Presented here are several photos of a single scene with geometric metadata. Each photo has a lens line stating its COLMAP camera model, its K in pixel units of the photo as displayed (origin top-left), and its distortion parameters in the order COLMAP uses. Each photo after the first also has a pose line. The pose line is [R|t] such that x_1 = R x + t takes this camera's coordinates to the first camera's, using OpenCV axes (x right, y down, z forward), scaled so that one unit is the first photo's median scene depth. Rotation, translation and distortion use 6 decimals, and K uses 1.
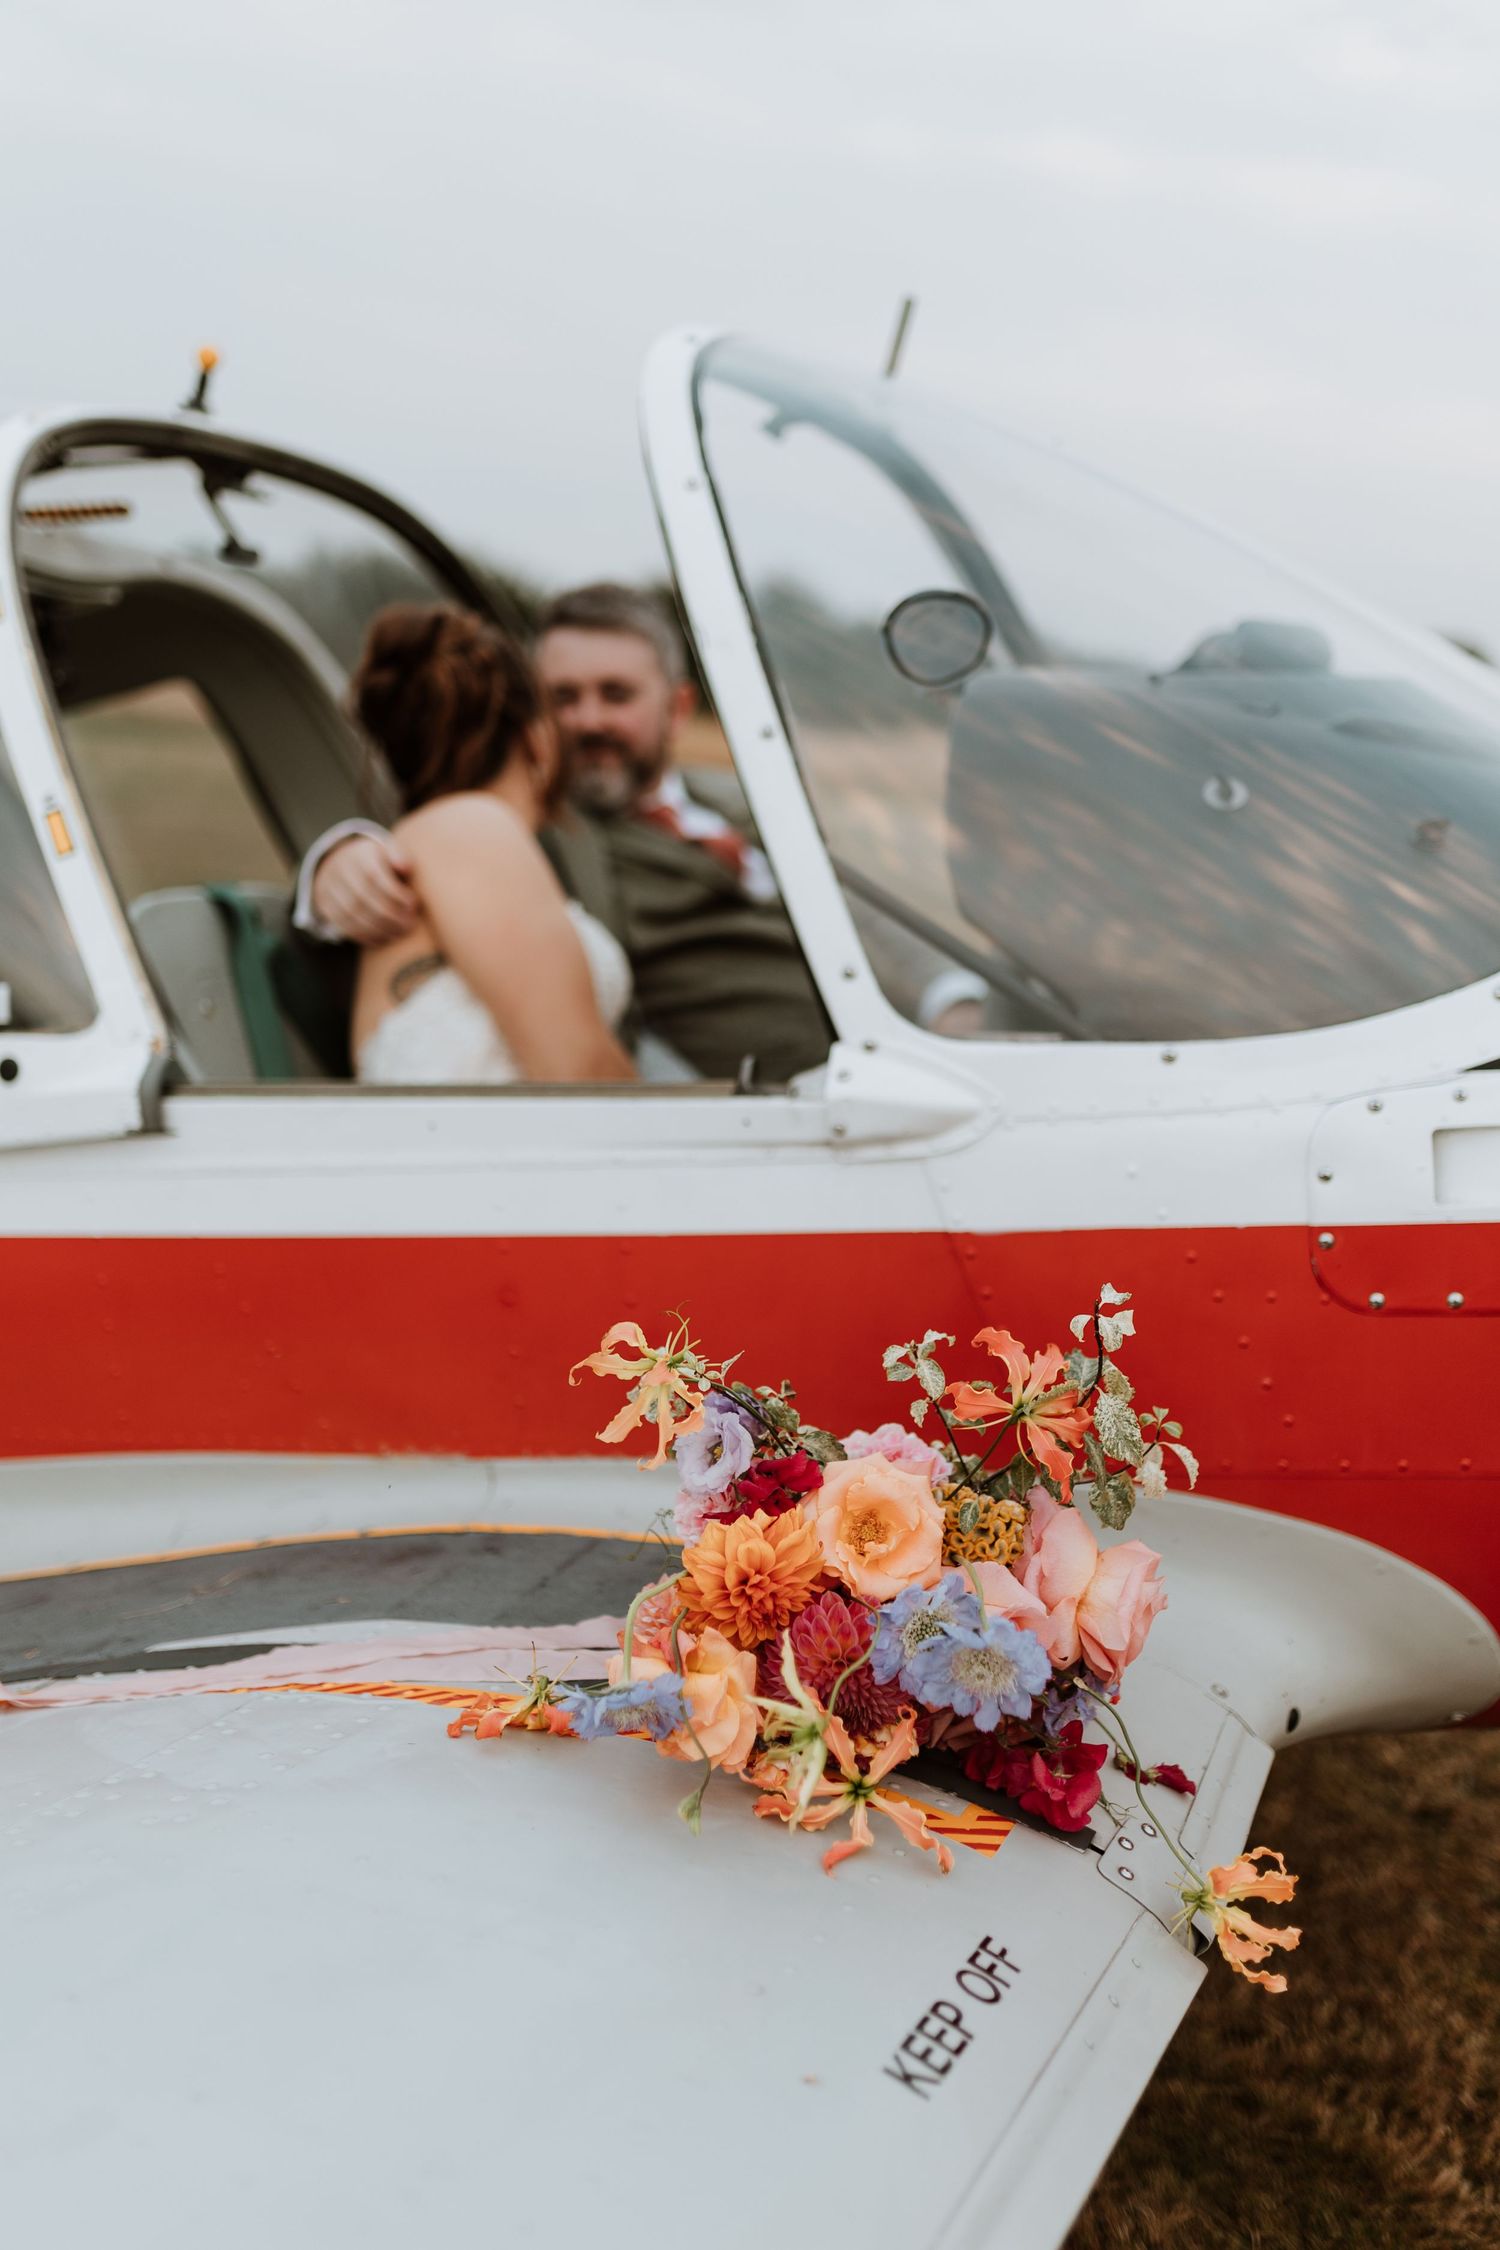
lens RADIAL K [[2173.7, 0, 750.0], [0, 2173.7, 1125.0], [0, 0, 1]] dist [0.008378, 0.013740]
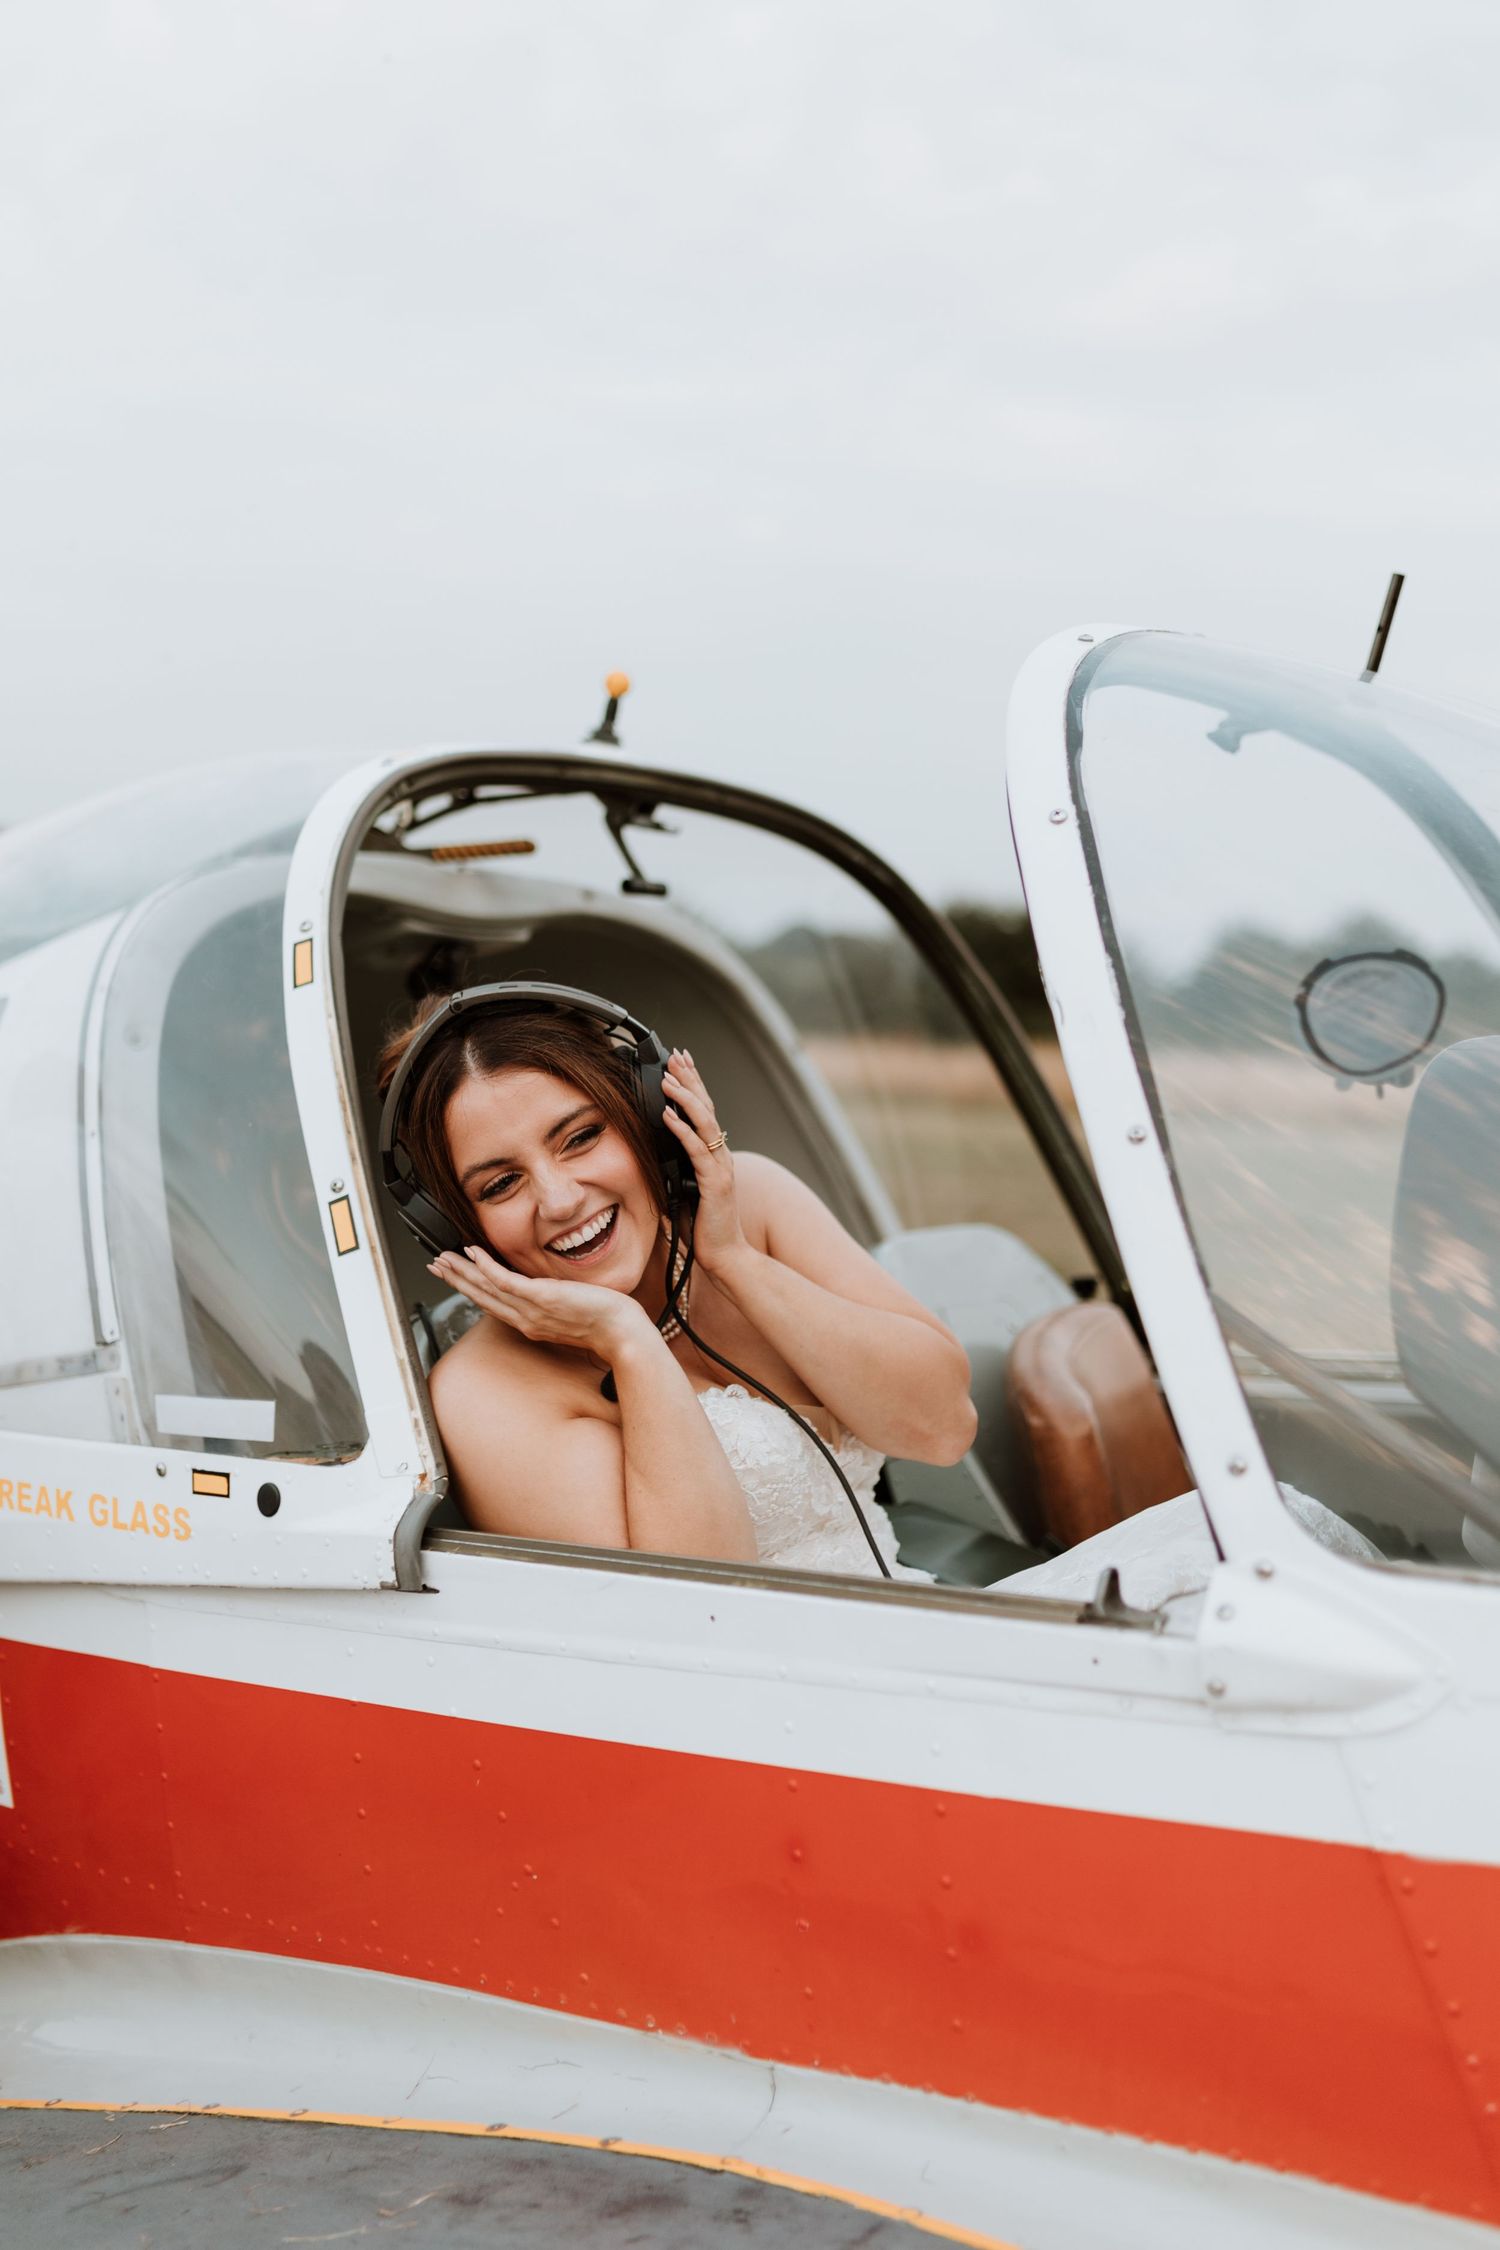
lens RADIAL K [[2173.7, 0, 750.0], [0, 2173.7, 1125.0], [0, 0, 1]] dist [0.008378, 0.013740]
pose [[0.960937, 0.011800, -0.276515, 0.077129], [-0.047216, 0.991434, -0.121775, -0.075491], [0.272709, 0.130074, 0.953263, 0.212036]]
